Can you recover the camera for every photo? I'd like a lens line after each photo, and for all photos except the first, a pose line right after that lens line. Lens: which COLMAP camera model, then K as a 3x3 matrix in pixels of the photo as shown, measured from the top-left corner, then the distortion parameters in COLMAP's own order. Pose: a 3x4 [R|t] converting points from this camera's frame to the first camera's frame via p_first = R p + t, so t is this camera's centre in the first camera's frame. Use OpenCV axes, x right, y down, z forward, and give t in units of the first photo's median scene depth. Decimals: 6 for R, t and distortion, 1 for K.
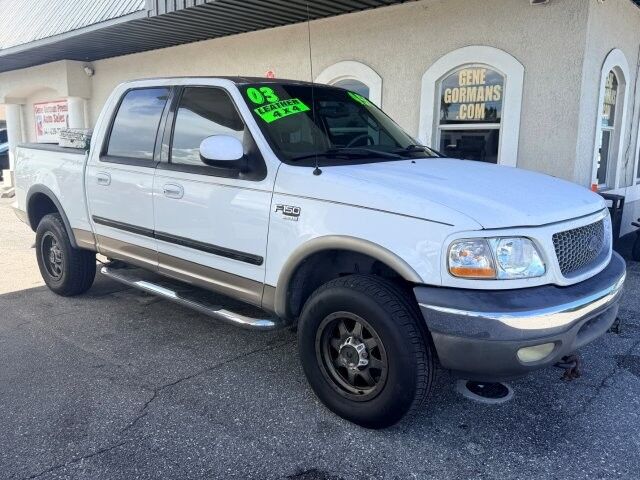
lens RADIAL K [[528.9, 0, 317.6], [0, 528.9, 240.9], [0, 0, 1]] dist [0.013988, -0.008633]
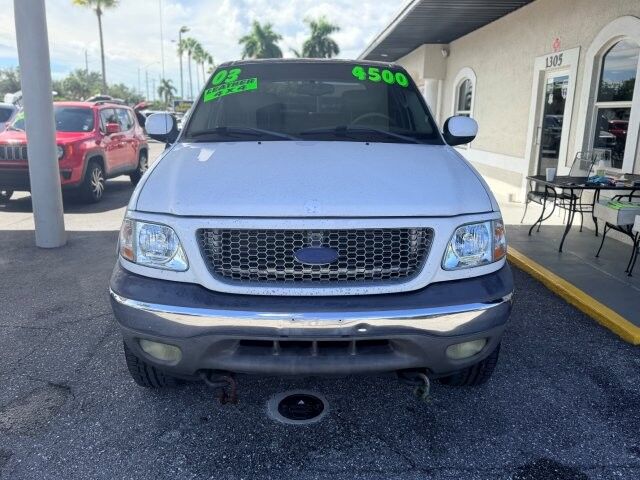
lens RADIAL K [[528.9, 0, 318.4], [0, 528.9, 240.4], [0, 0, 1]] dist [0.013988, -0.008633]
pose [[0.704529, 0.173063, -0.688250, 0.733262], [-0.148163, 0.984308, 0.095841, -0.065826], [0.694037, 0.034450, 0.719115, 0.314820]]
